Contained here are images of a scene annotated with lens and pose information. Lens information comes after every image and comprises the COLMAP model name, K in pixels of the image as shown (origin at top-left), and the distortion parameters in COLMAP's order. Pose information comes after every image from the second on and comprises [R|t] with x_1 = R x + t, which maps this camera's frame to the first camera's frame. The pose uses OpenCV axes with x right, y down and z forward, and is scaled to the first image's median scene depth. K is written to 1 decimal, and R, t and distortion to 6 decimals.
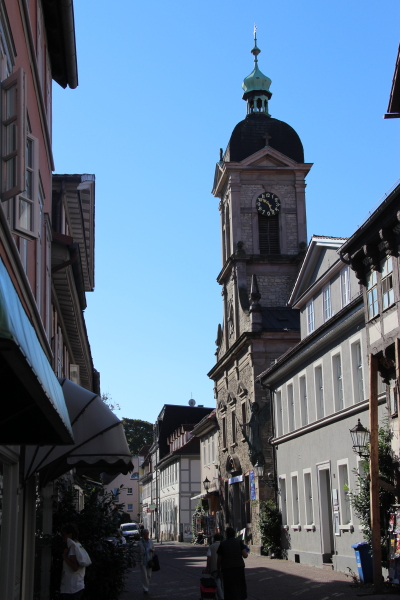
lens RADIAL K [[949.0, 0, 200.0], [0, 949.0, 300.0], [0, 0, 1]] dist [0.211181, 0.011020]
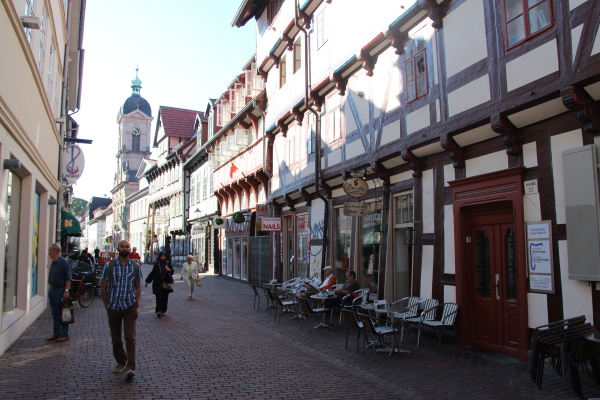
lens RADIAL K [[516.0, 0, 300.0], [0, 516.0, 200.0], [0, 0, 1]] dist [-0.156304, -0.000152]
pose [[0.936488, 0.054131, 0.346496, 0.019939], [-0.097467, 0.989265, 0.108881, -0.107844], [-0.336882, -0.135738, 0.931711, -0.490922]]
